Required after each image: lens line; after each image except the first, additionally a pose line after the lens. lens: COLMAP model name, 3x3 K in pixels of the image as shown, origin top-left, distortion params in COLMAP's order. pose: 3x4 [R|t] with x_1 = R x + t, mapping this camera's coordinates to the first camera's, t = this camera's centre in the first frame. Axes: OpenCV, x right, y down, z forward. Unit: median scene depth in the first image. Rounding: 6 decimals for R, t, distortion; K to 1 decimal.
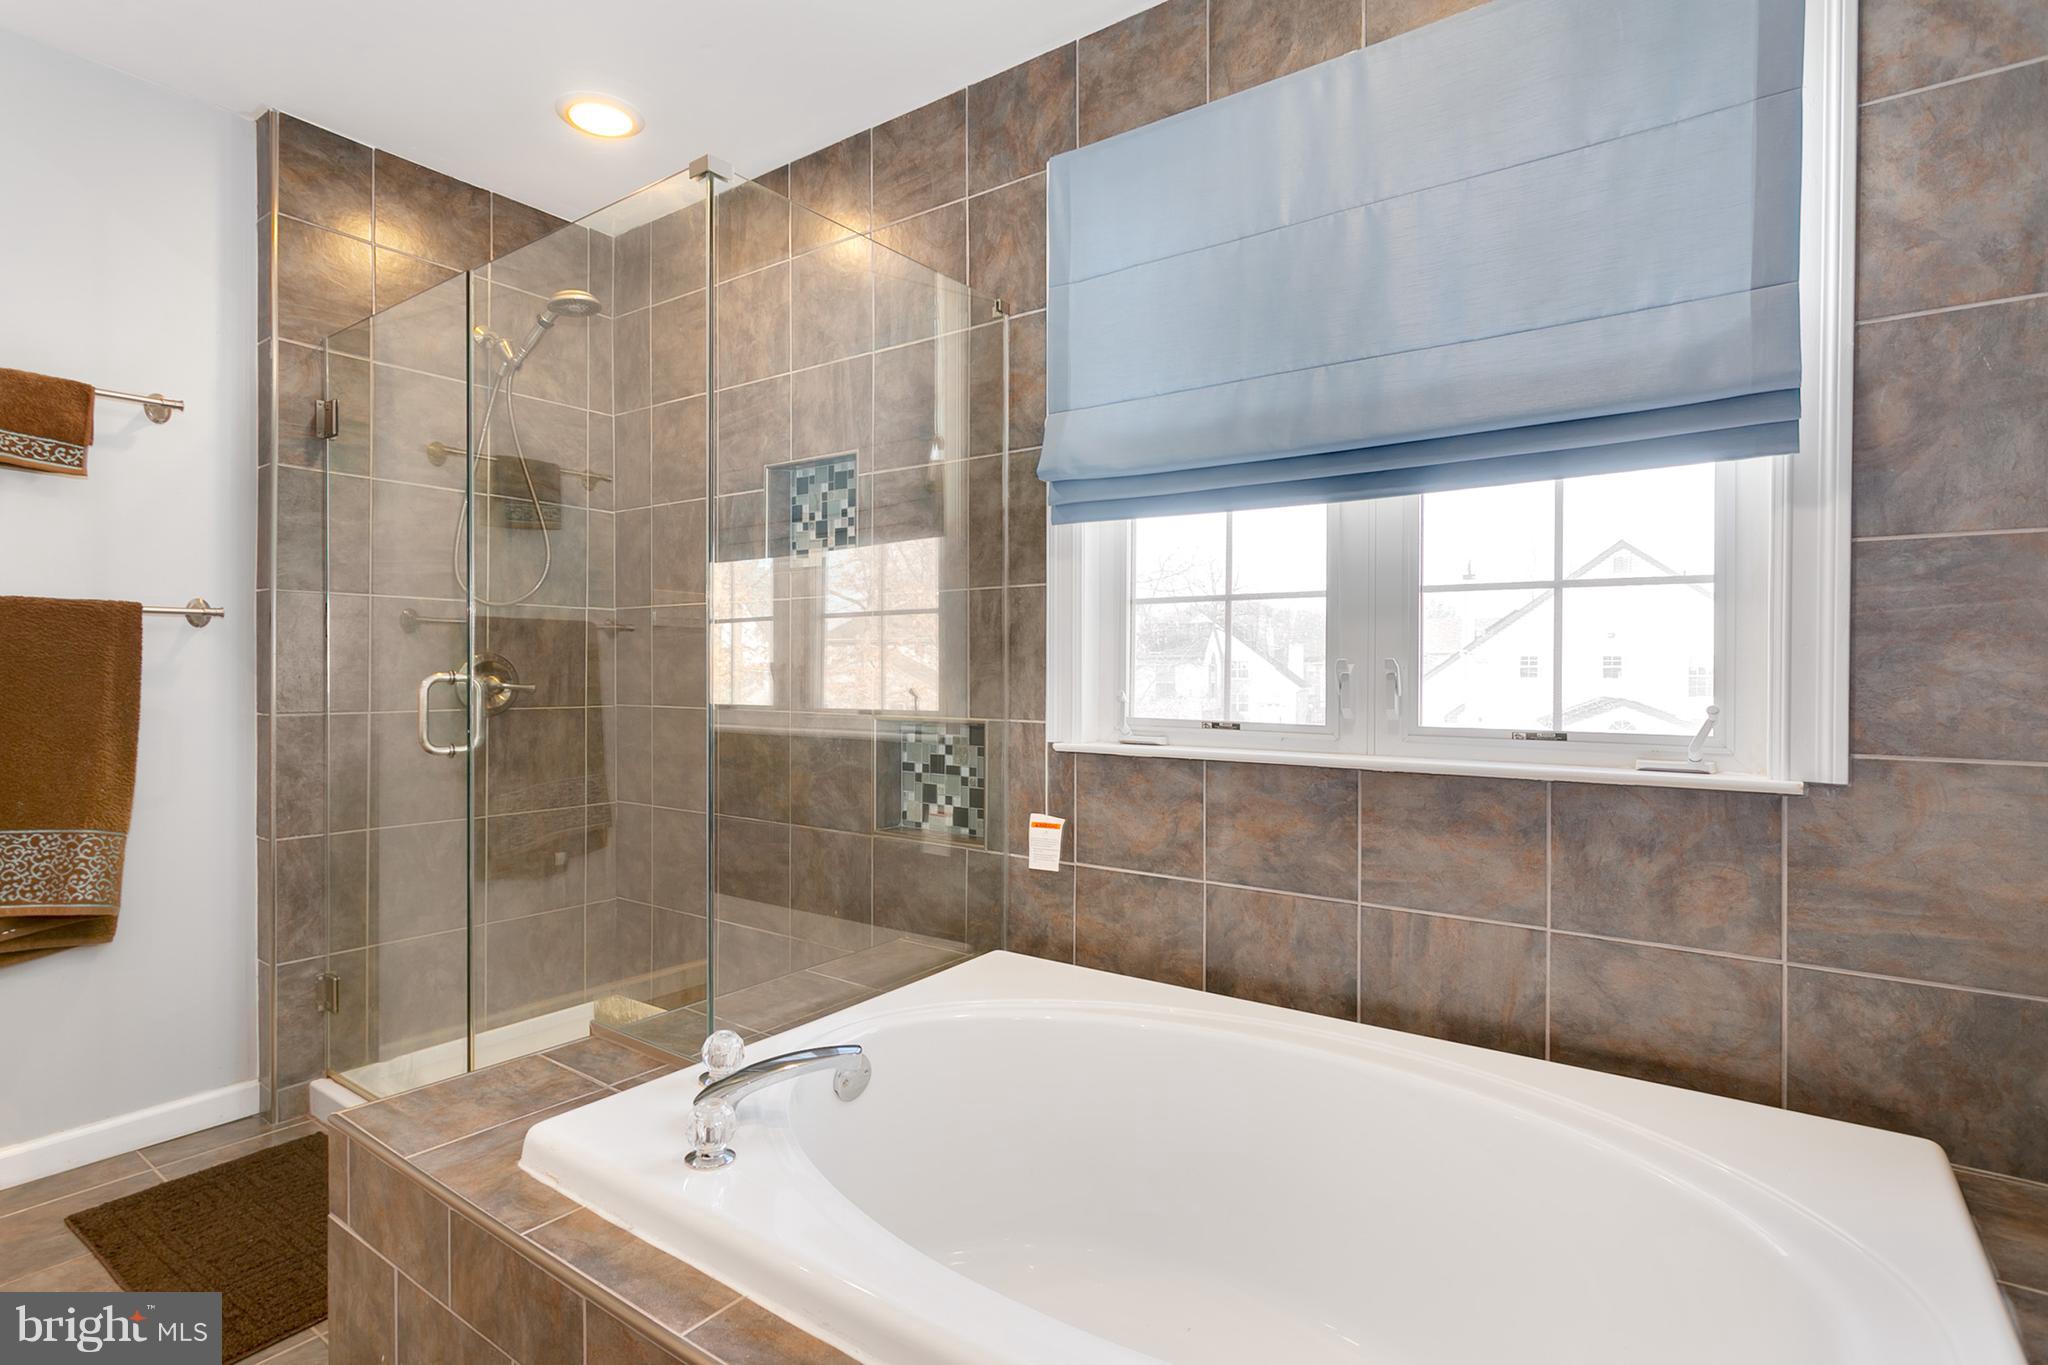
lens RADIAL K [[1014.9, 0, 1022.3], [0, 1014.9, 672.8], [0, 0, 1]] dist [-0.002288, 0.001181]
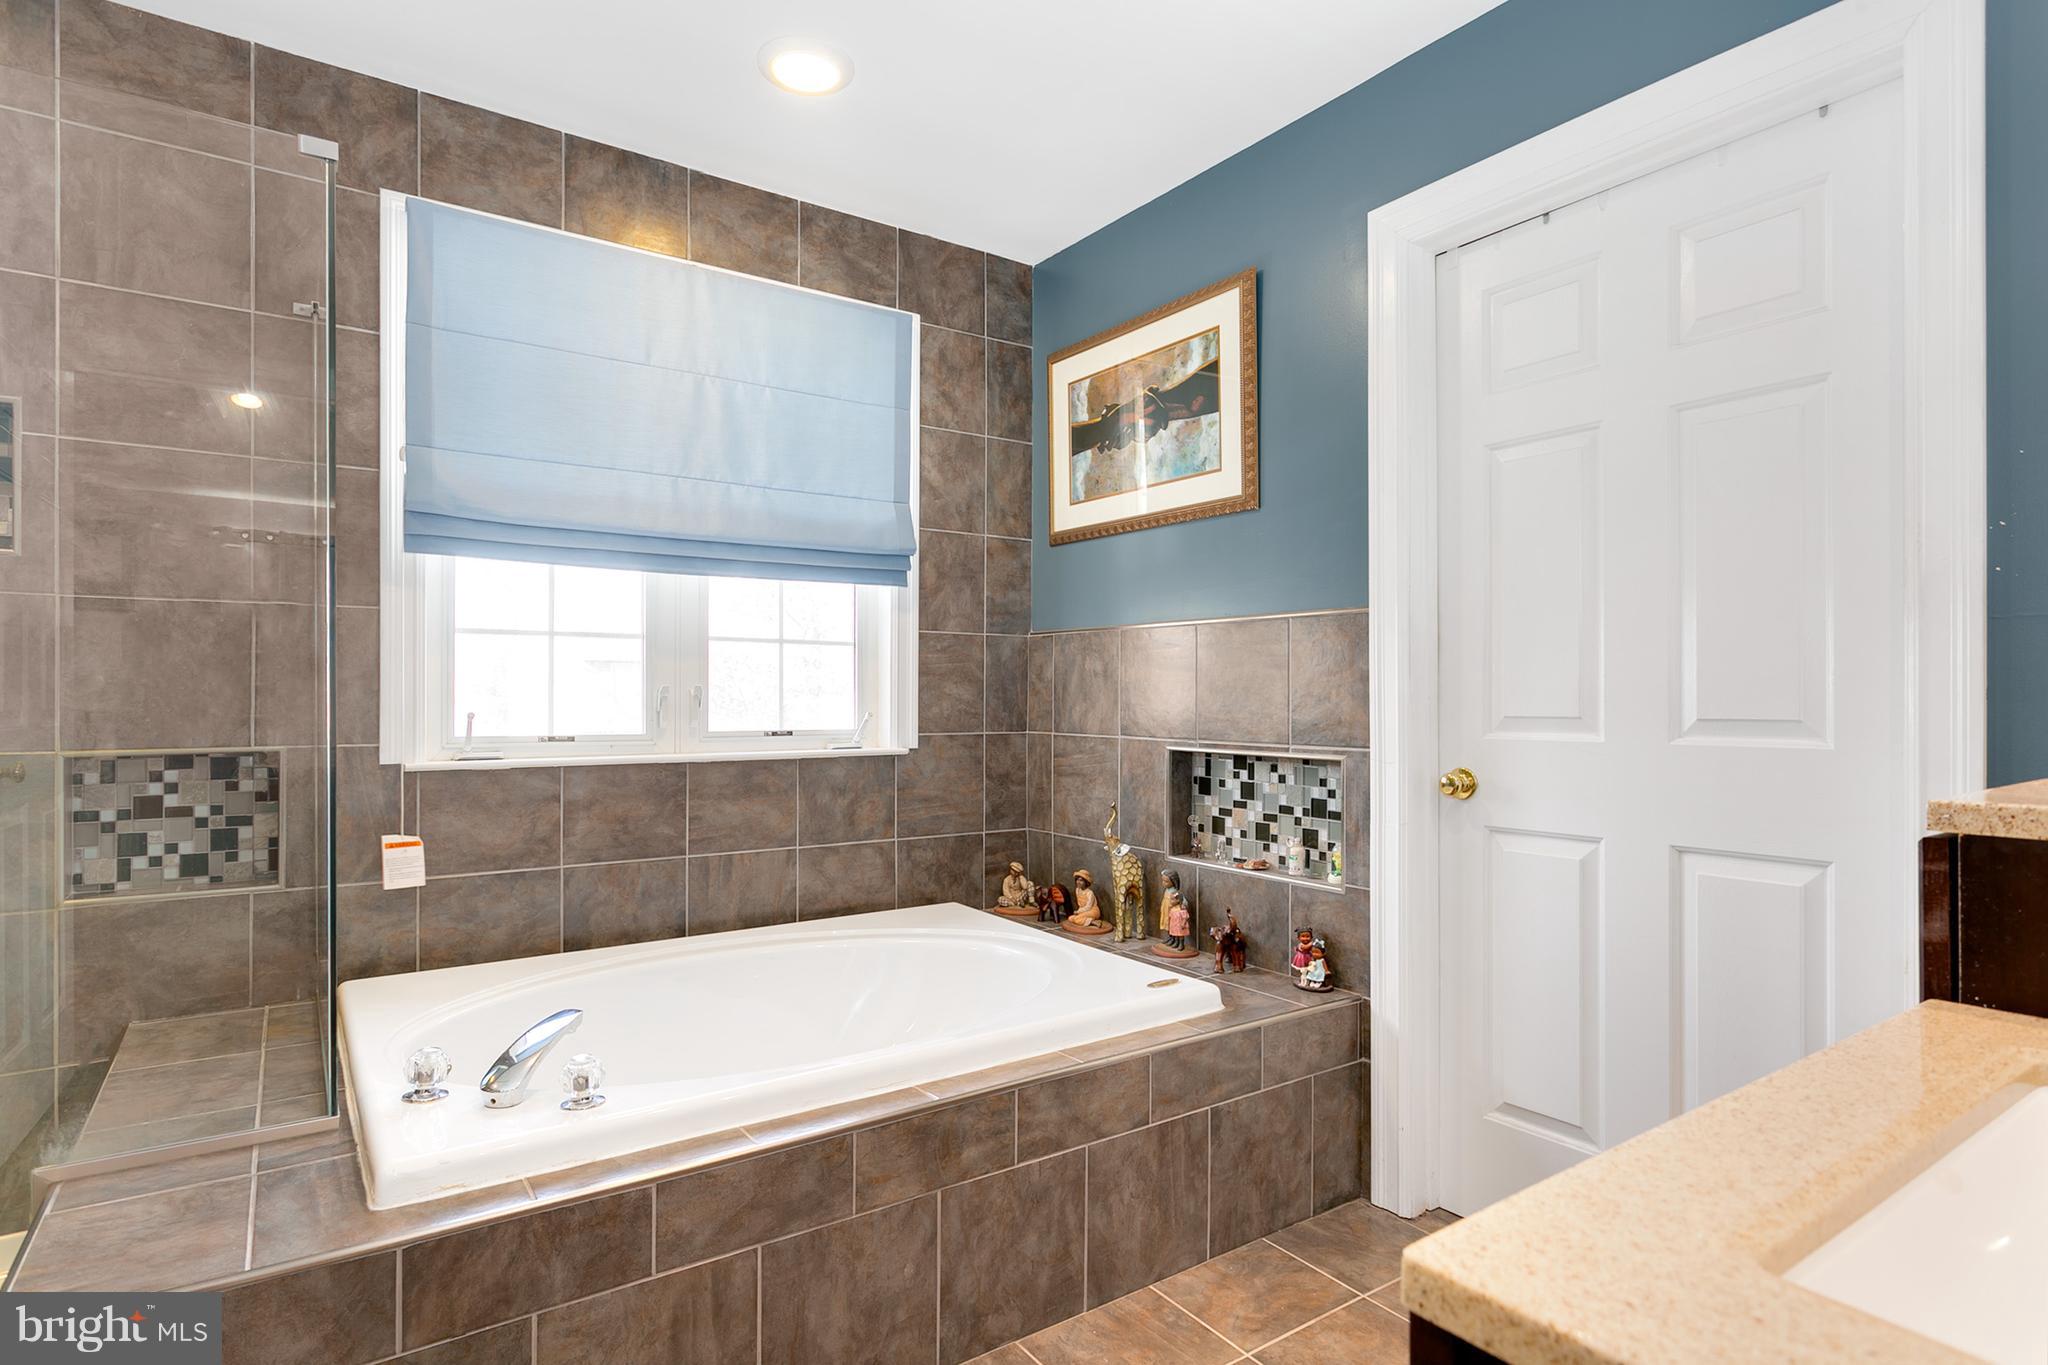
lens RADIAL K [[1042.4, 0, 1020.2], [0, 1042.4, 690.0], [0, 0, 1]] dist [0.001866, -0.001094]
pose [[0.327644, 0.001818, 0.944799, -0.859610], [0.000630, 0.999998, -0.002142, -0.003887], [-0.944801, 0.001297, 0.327642, 0.070979]]
